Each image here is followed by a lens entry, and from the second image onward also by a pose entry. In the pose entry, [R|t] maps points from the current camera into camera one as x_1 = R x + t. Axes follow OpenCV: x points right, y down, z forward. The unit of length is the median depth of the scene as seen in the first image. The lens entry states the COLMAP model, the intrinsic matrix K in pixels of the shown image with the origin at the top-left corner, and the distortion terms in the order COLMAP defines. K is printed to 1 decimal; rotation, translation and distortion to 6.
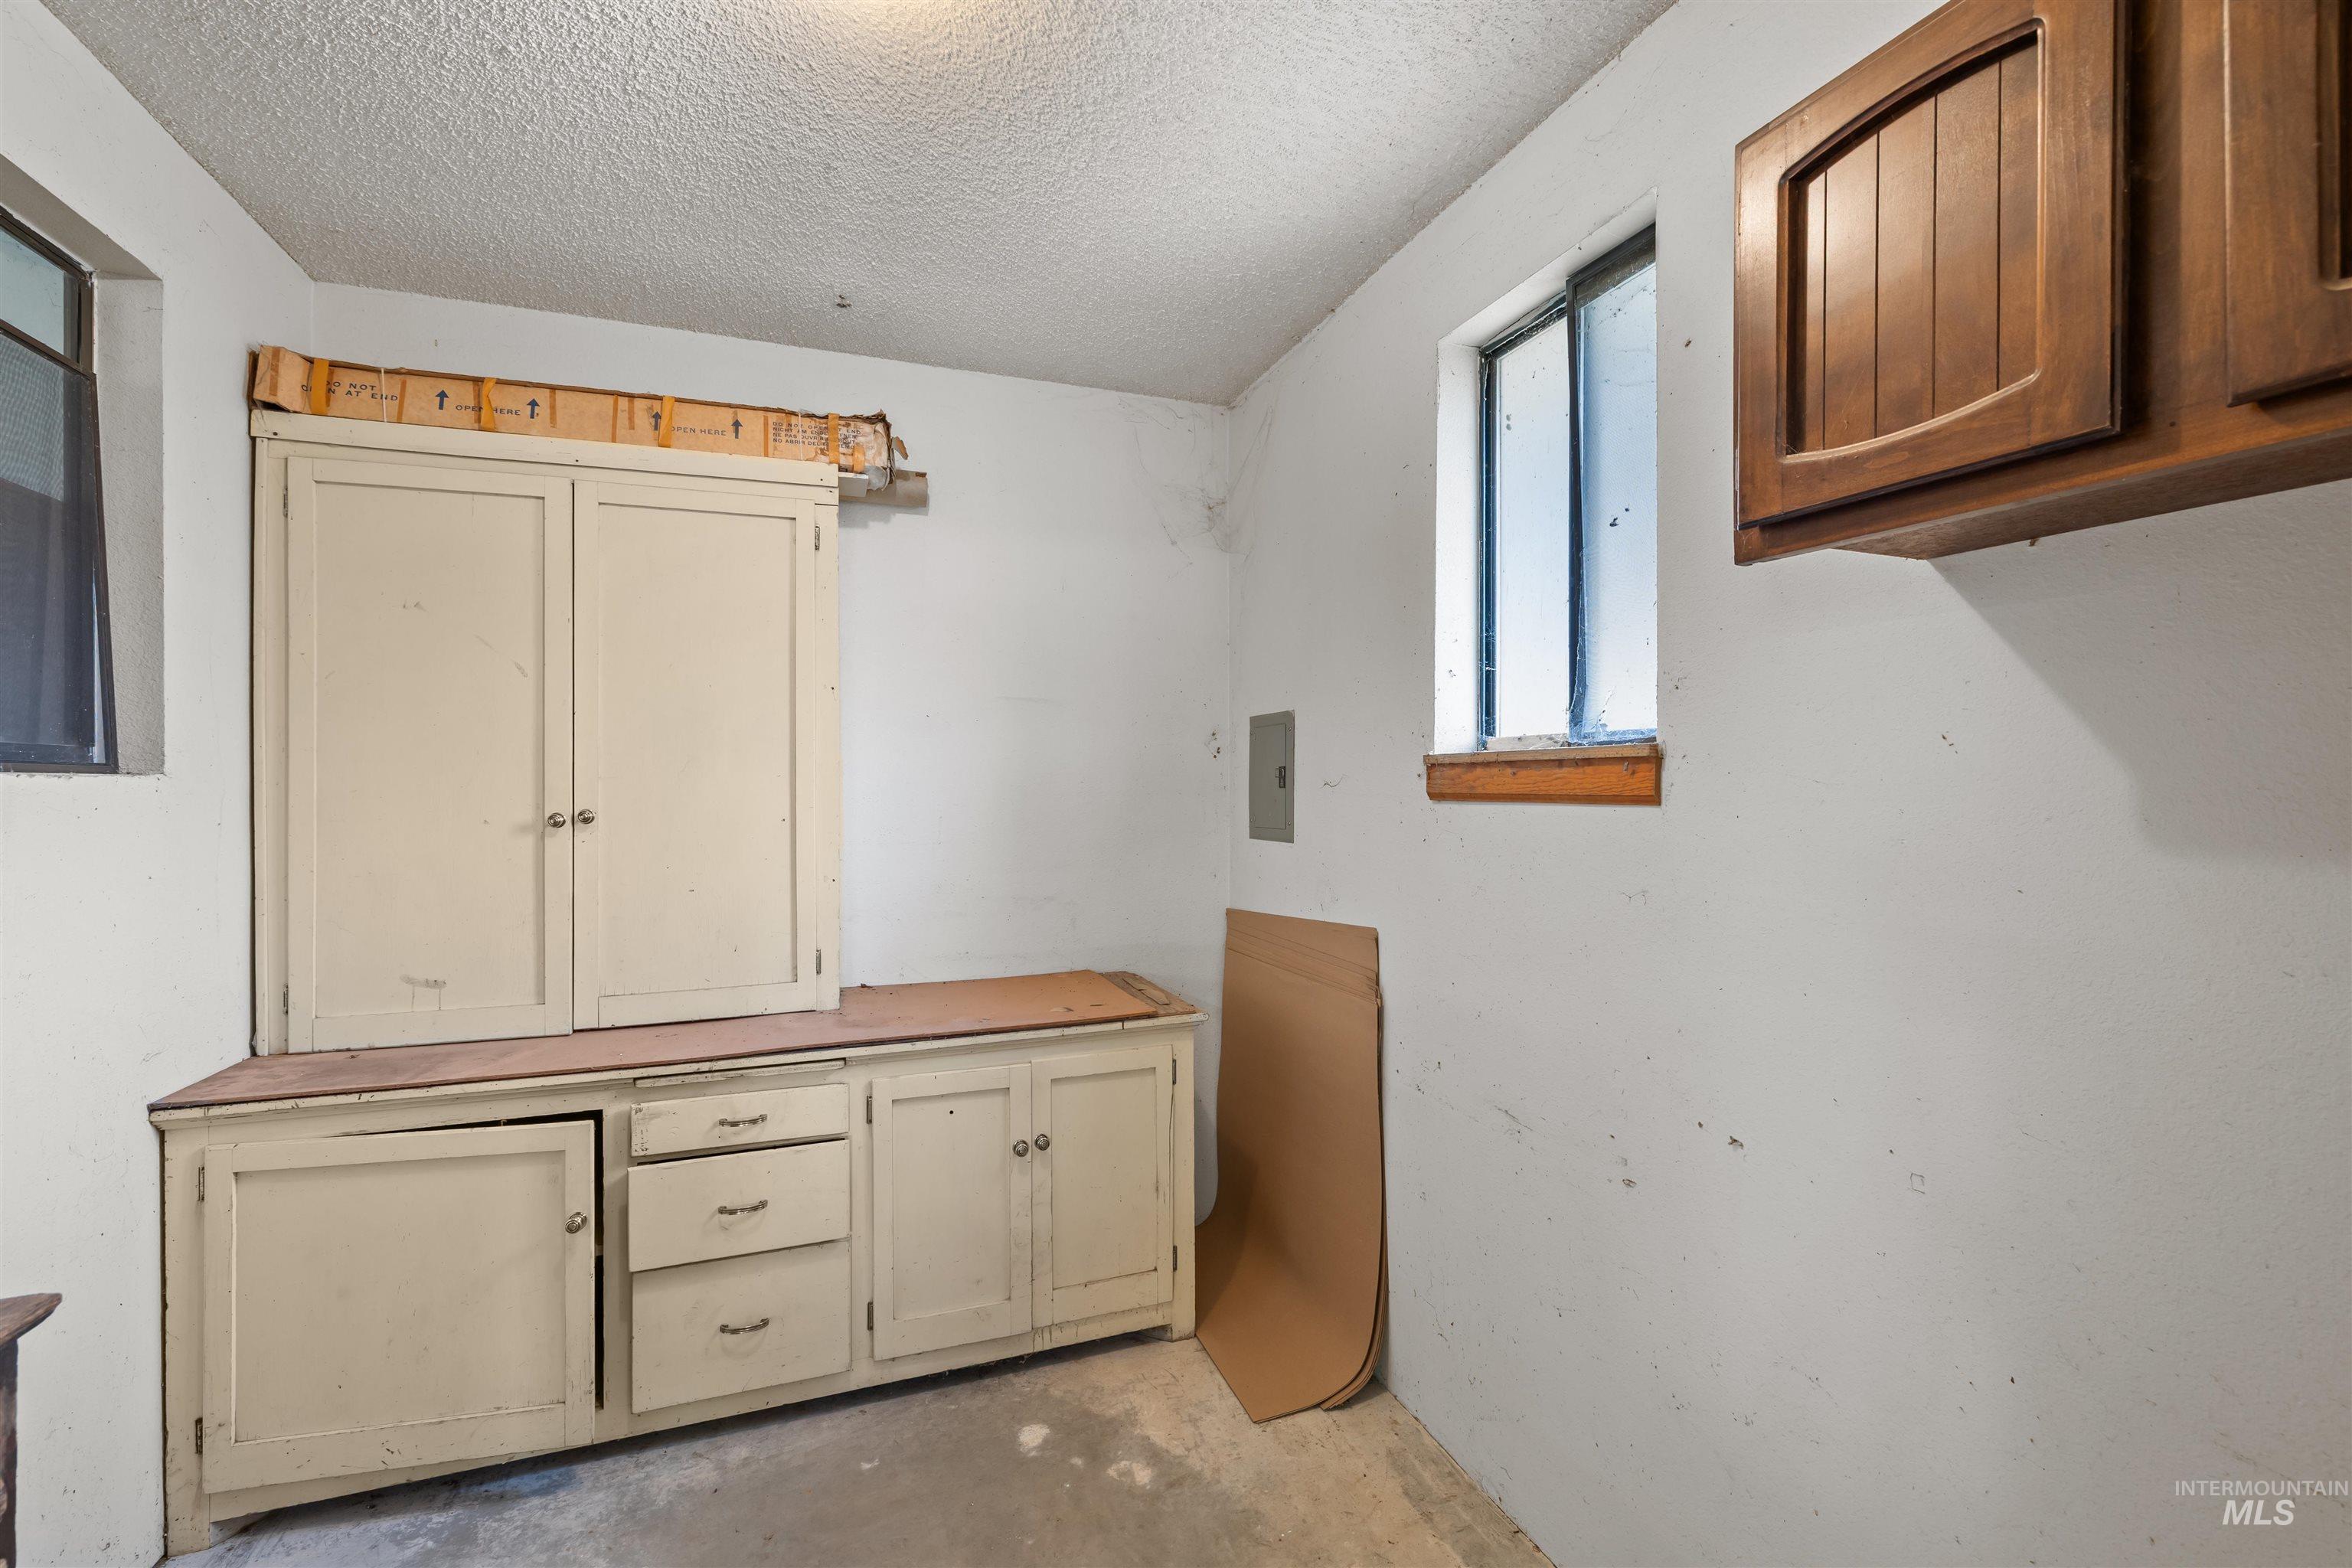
lens RADIAL K [[1004.3, 0, 1191.9], [0, 1004.3, 781.8], [0, 0, 1]] dist [-0.004692, 0.001133]
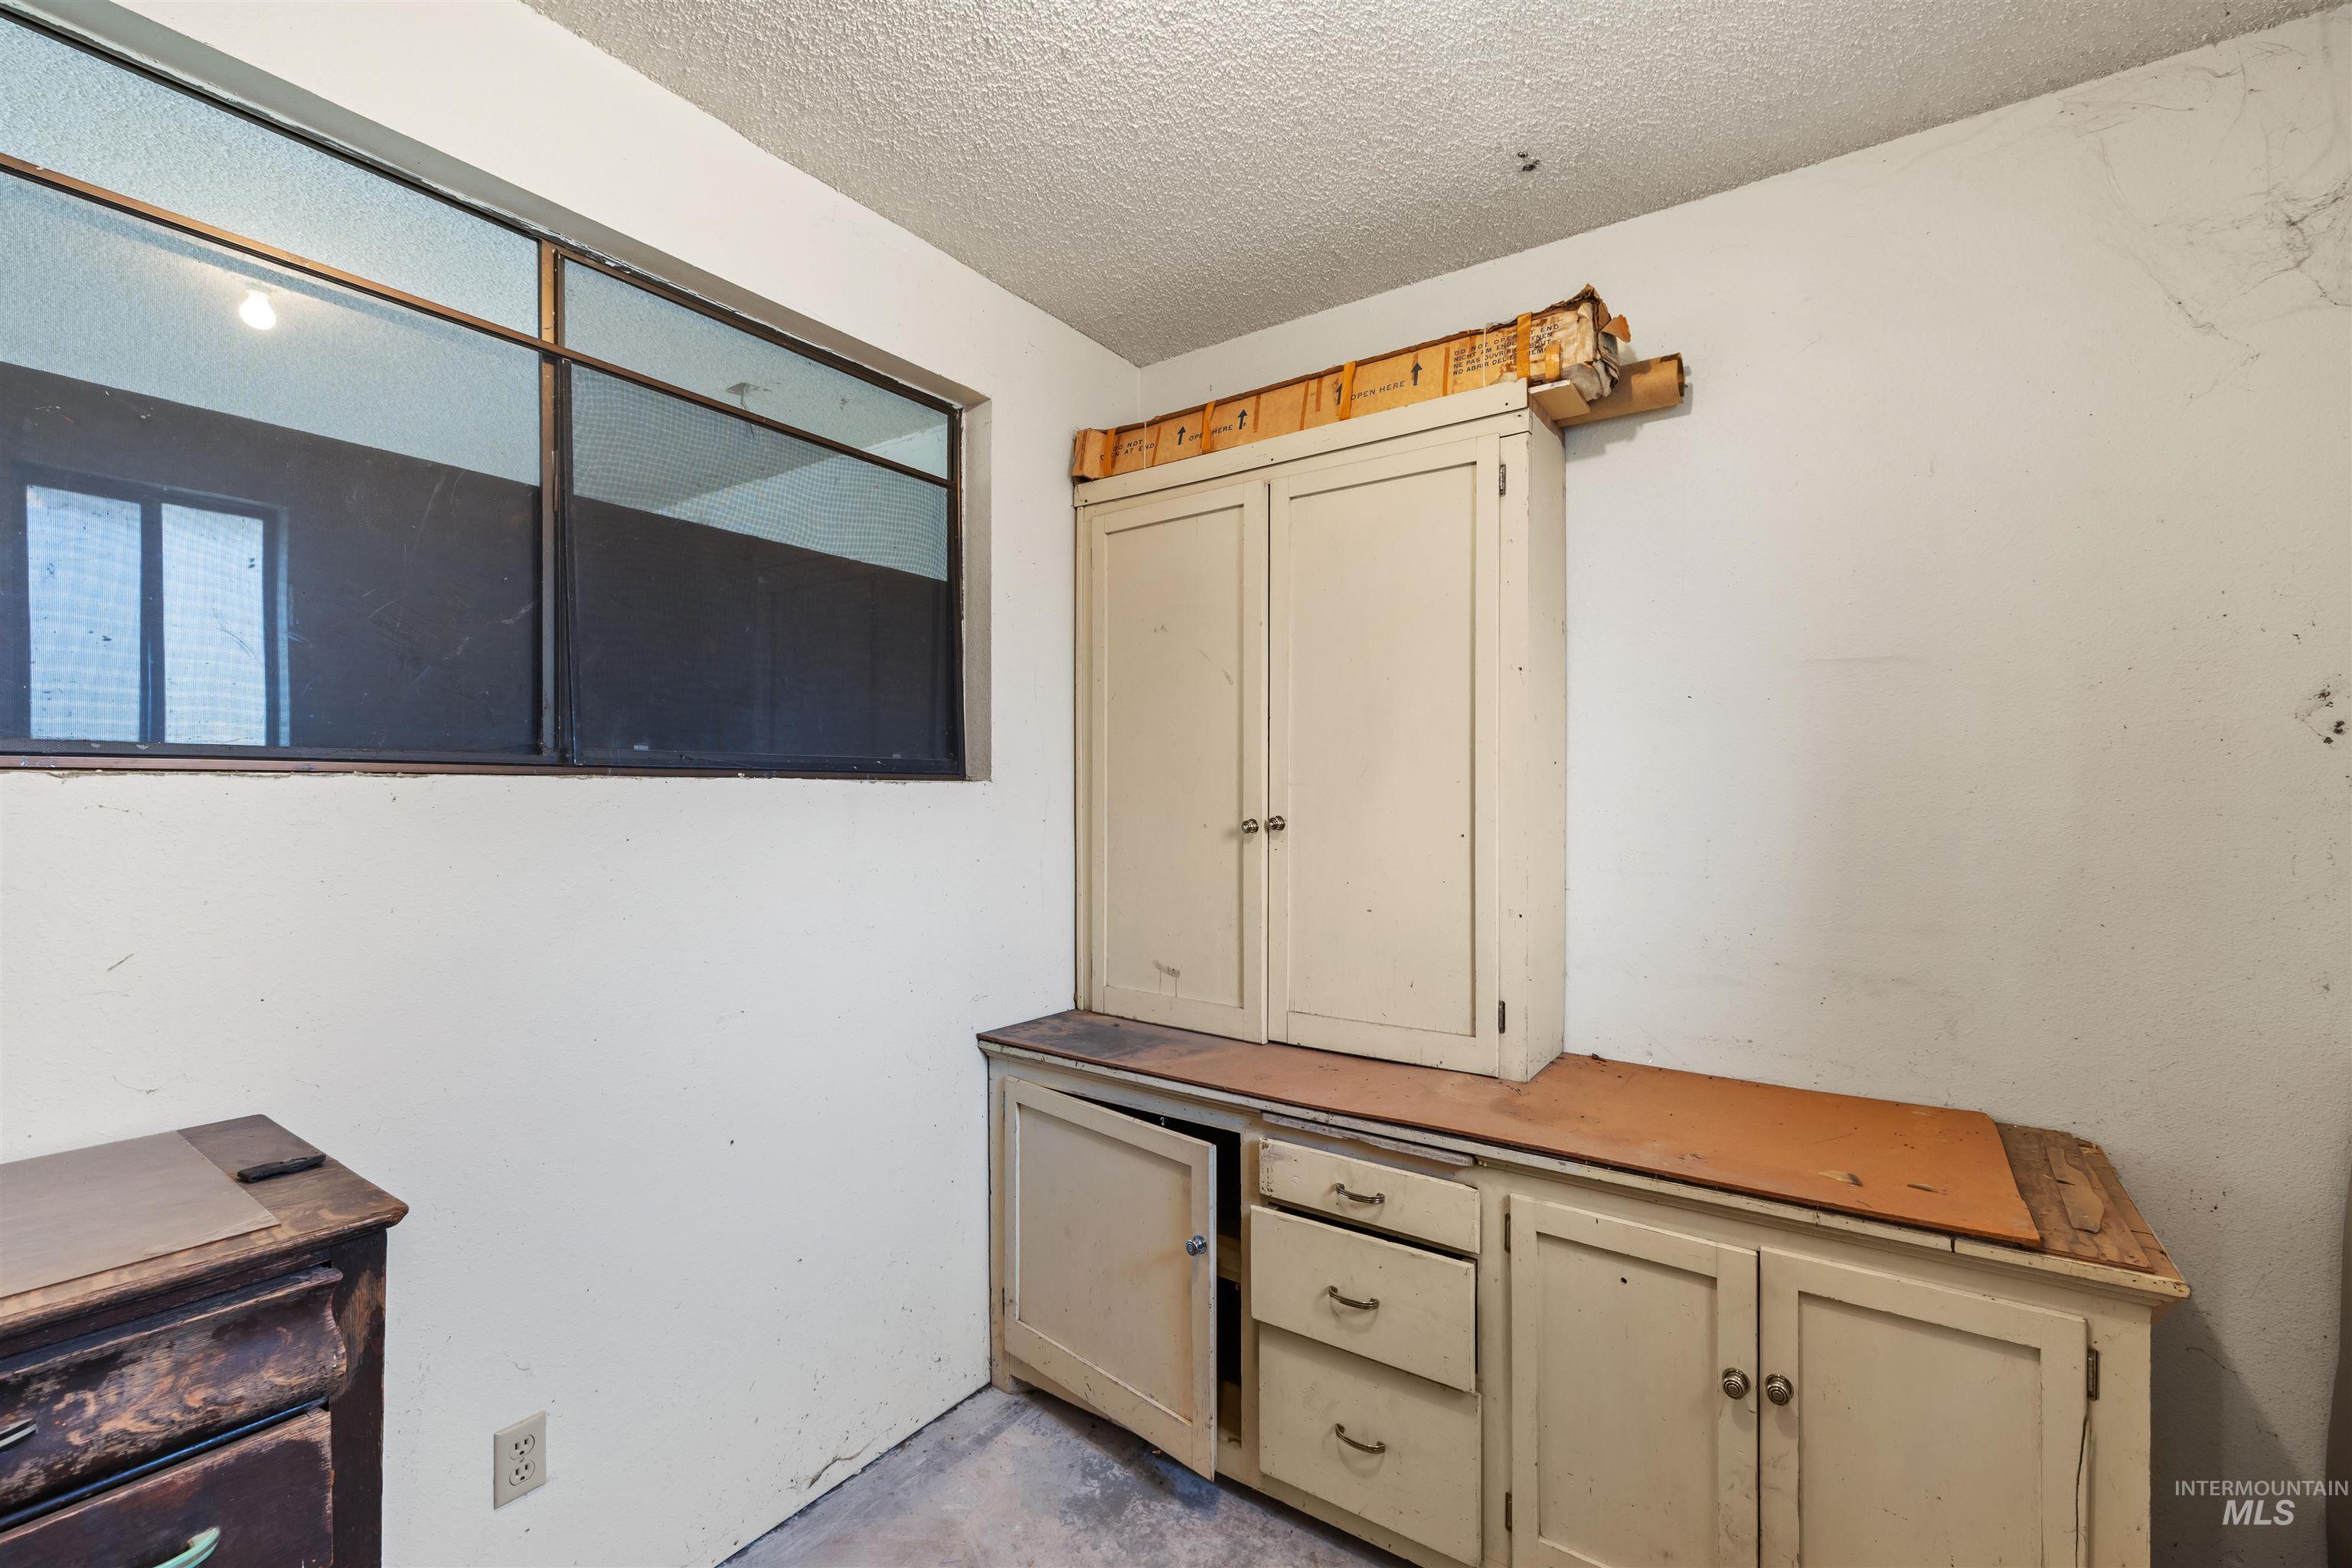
lens RADIAL K [[1004.3, 0, 1166.5], [0, 1004.3, 790.0], [0, 0, 1]] dist [-0.004692, 0.001133]
pose [[0.567997, 0.004937, -0.823016, 0.140792], [-0.003712, 0.999987, 0.003437, -0.000941], [0.823022, 0.001103, 0.568008, 0.372921]]
